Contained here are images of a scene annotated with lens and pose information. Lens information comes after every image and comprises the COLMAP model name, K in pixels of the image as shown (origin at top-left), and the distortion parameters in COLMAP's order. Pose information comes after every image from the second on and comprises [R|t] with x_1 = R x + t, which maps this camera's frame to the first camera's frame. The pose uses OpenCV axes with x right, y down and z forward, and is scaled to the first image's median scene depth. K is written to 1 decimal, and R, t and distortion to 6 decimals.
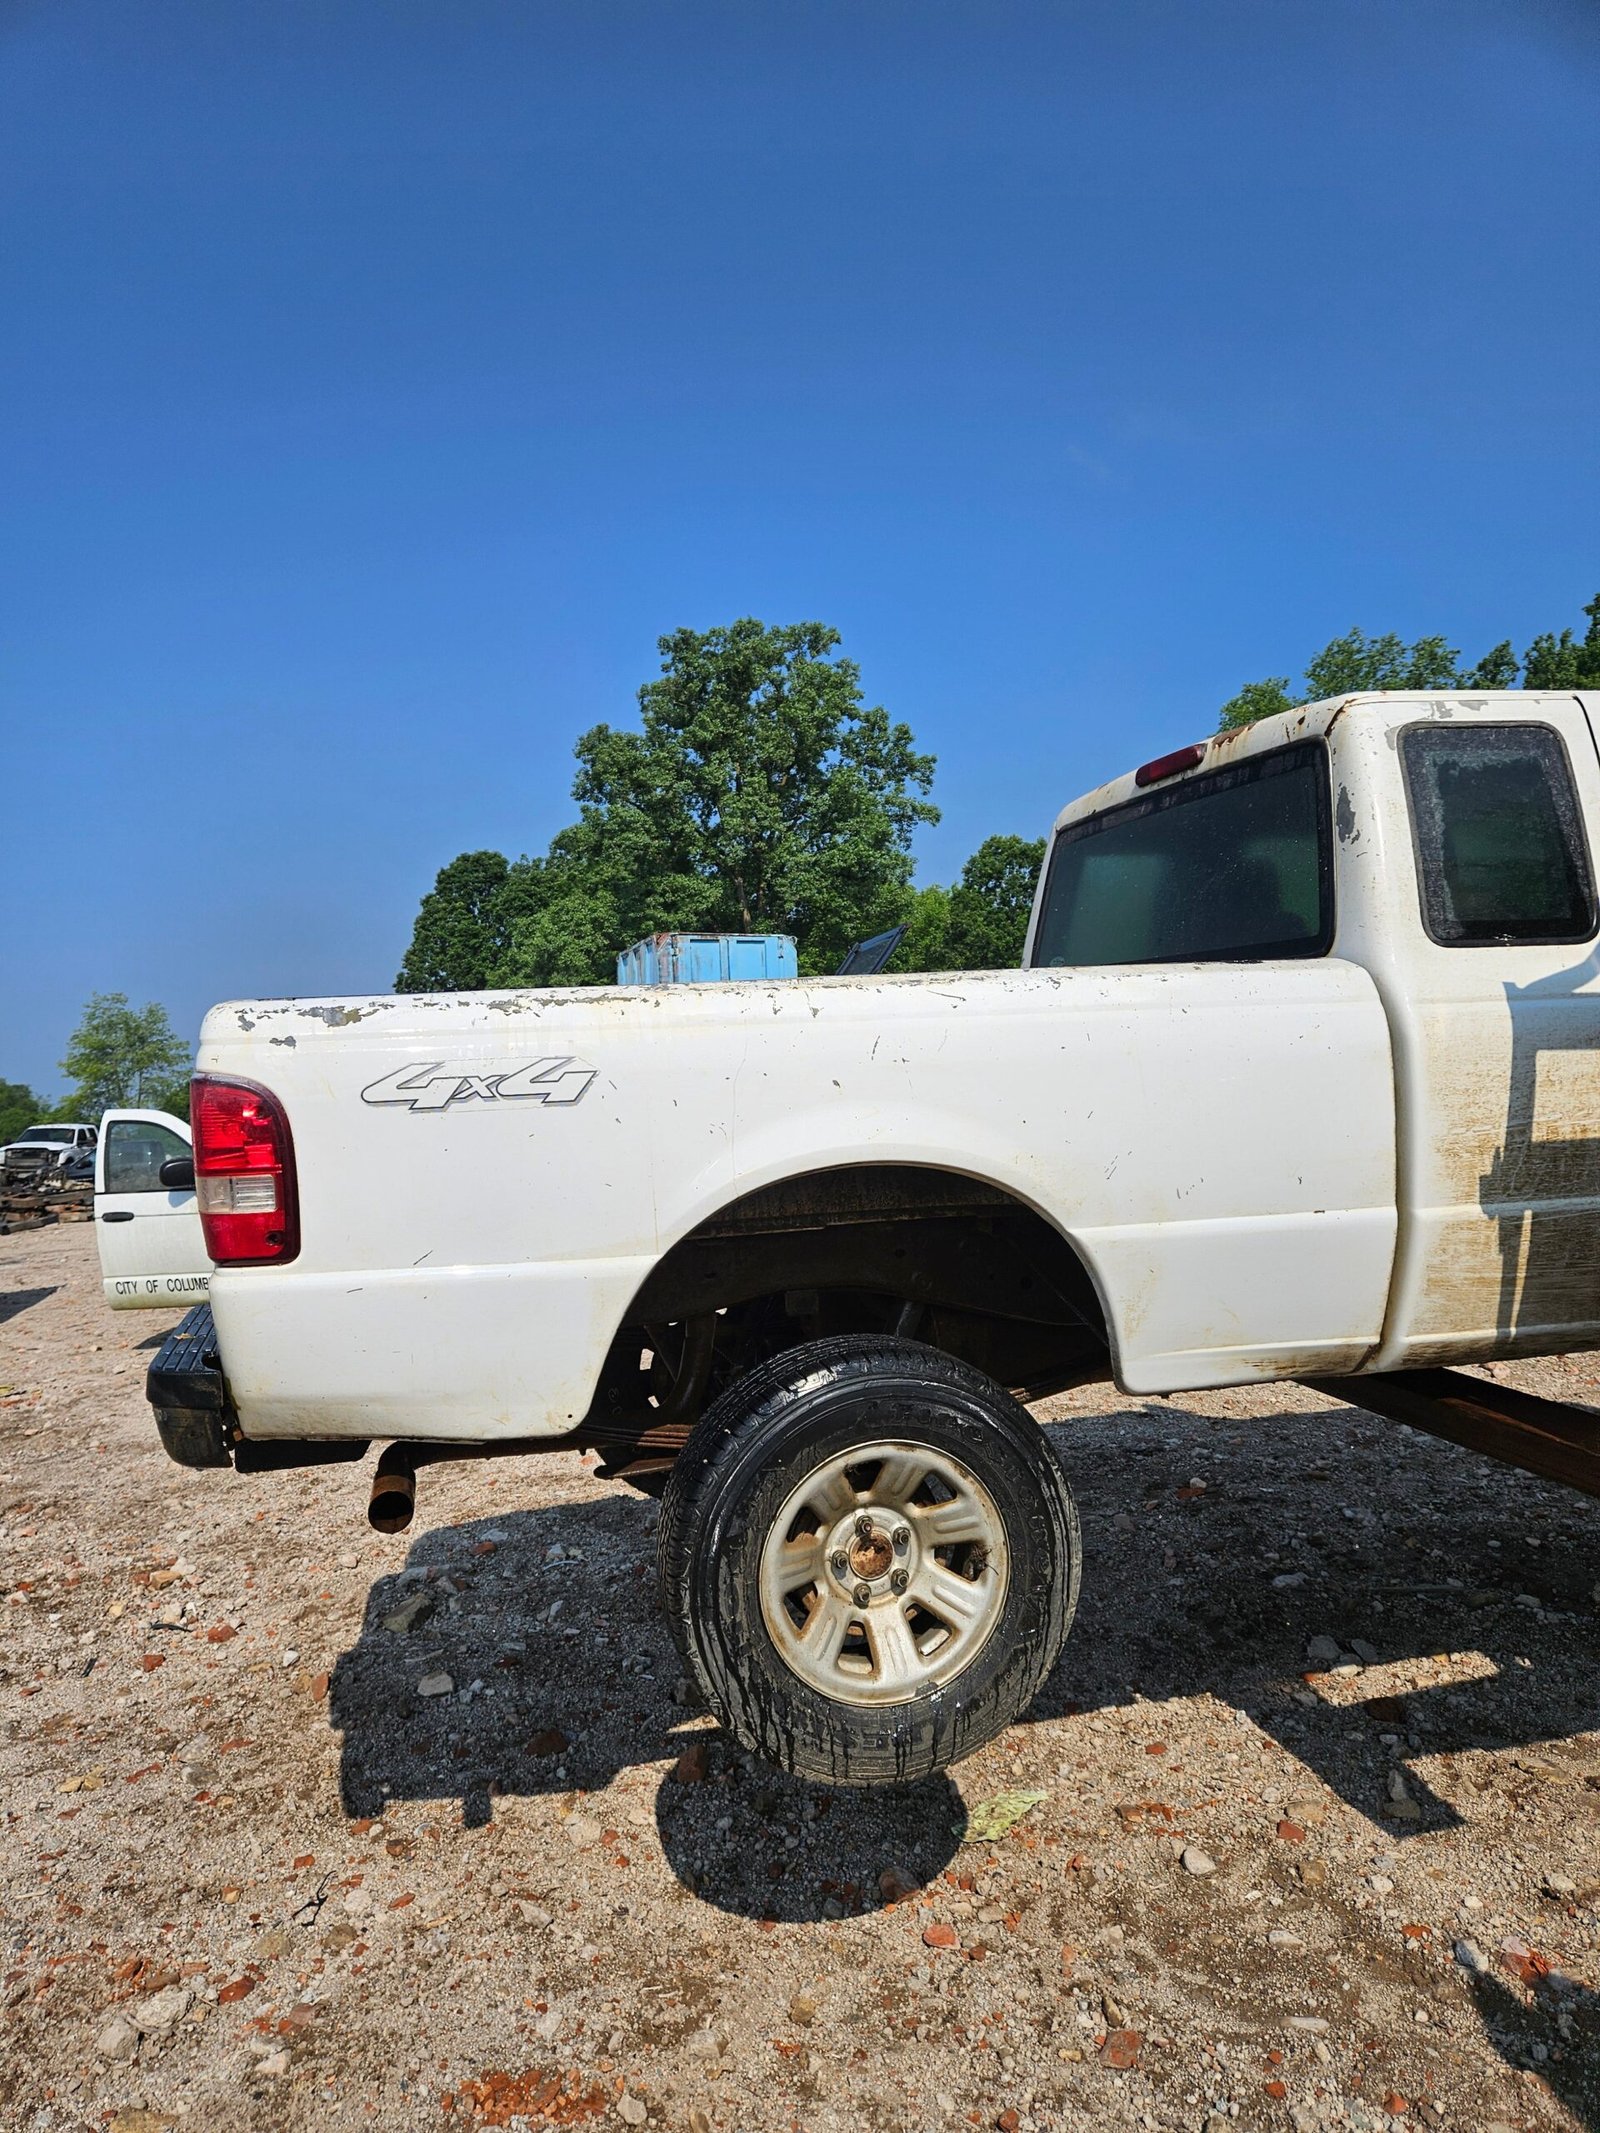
lens RADIAL K [[1395.2, 0, 748.4], [0, 1395.2, 1062.2], [0, 0, 1]] dist [0.058862, -0.046514]
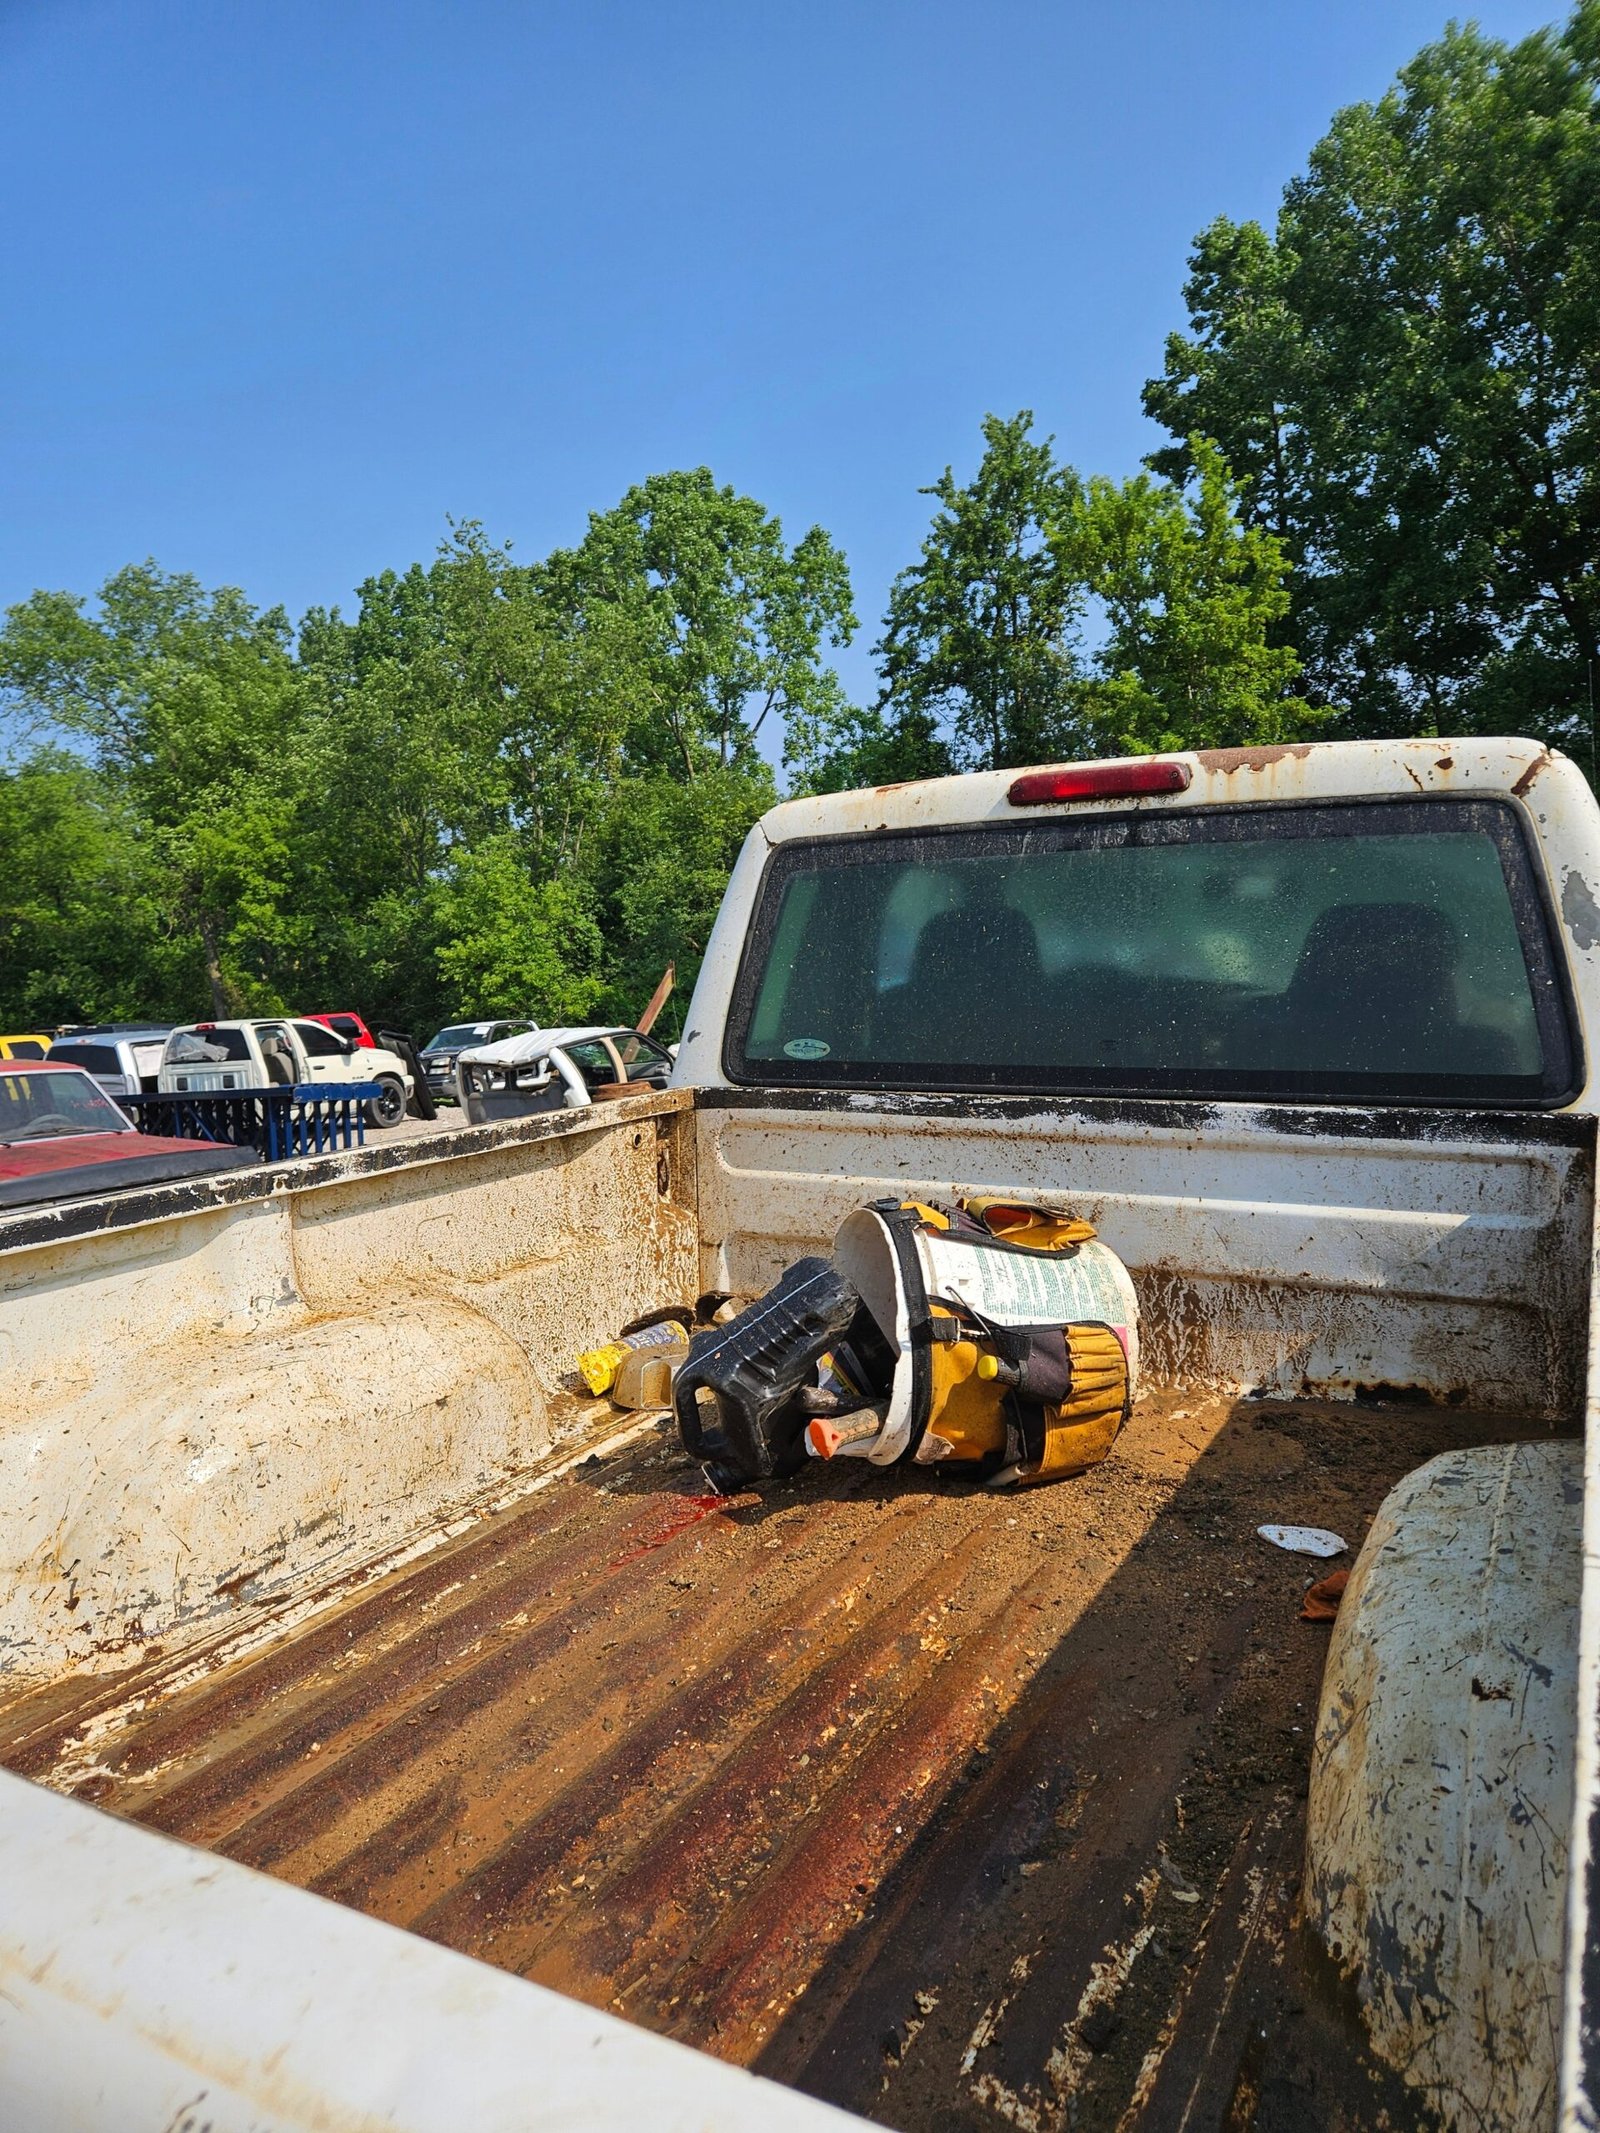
lens RADIAL K [[1420.9, 0, 783.1], [0, 1420.9, 1079.1], [0, 0, 1]] dist [0.080599, -0.068115]
pose [[0.676939, -0.036005, 0.735158, -0.417232], [0.001423, 0.998865, 0.047610, -0.129587], [-0.736038, -0.031183, 0.676222, 0.822357]]
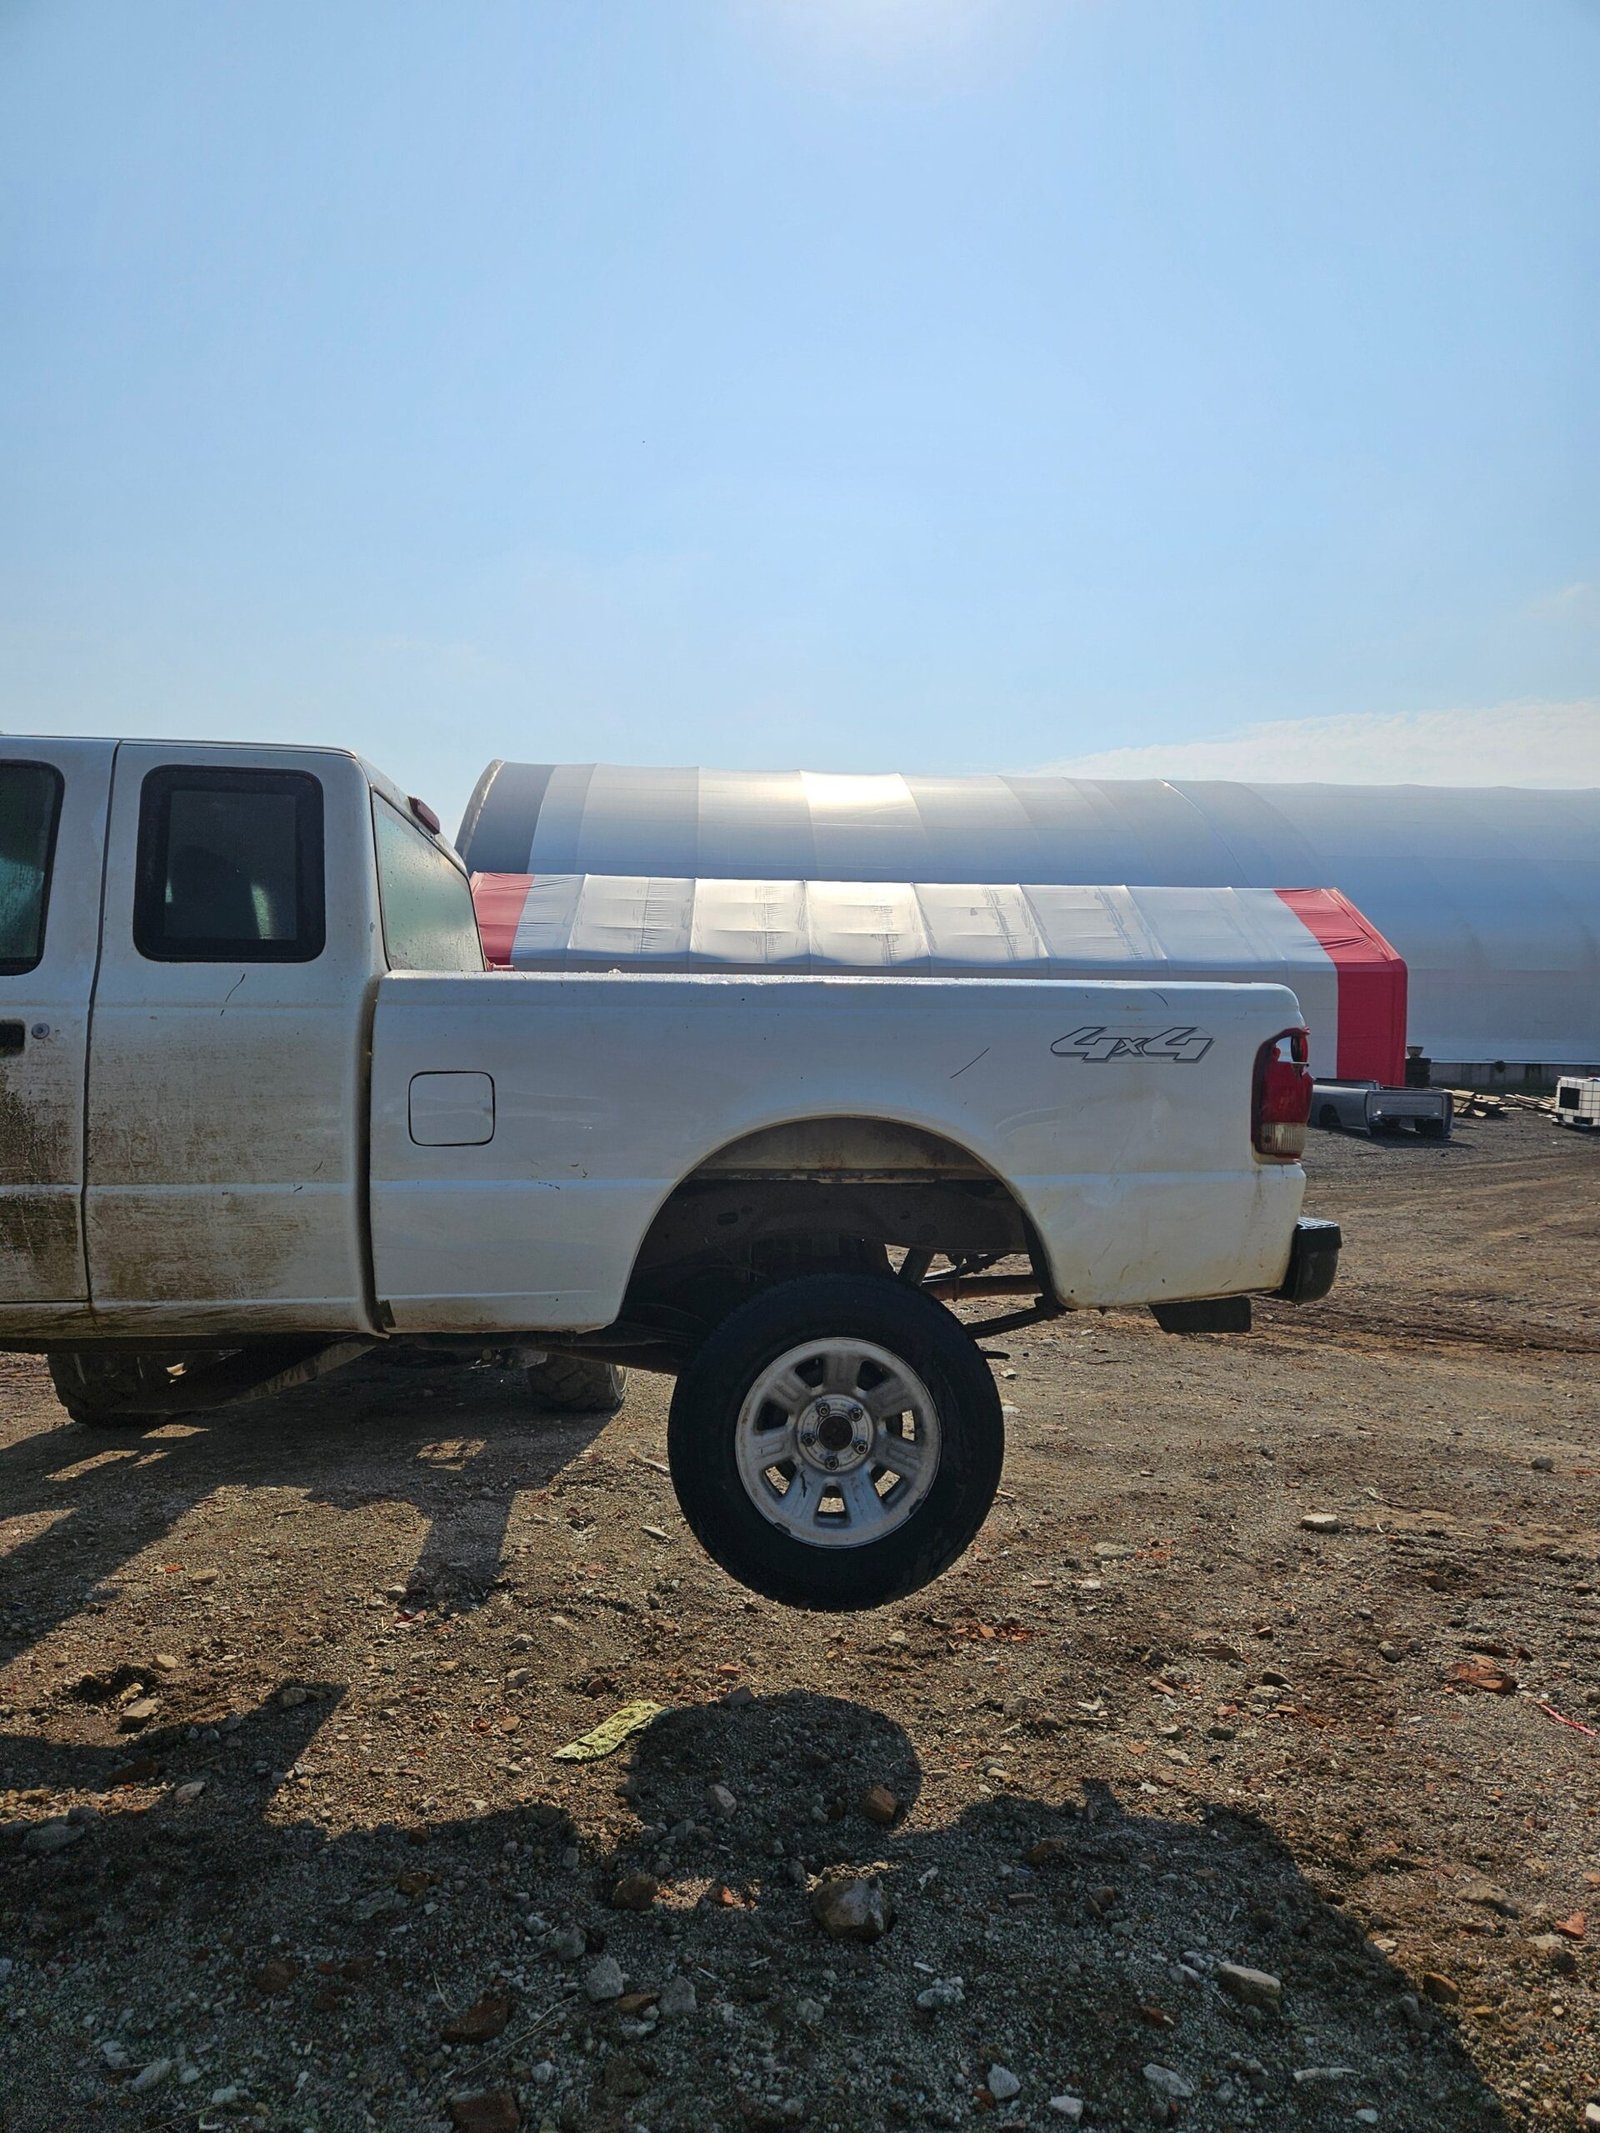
lens RADIAL K [[1420.9, 0, 806.0], [0, 1420.9, 1071.8], [0, 0, 1]] dist [0.080599, -0.068115]
pose [[-0.980786, 0.054067, 0.187447, -0.267980], [0.049136, 0.998315, -0.030859, 0.060003], [-0.188800, -0.021056, -0.981790, 2.663953]]
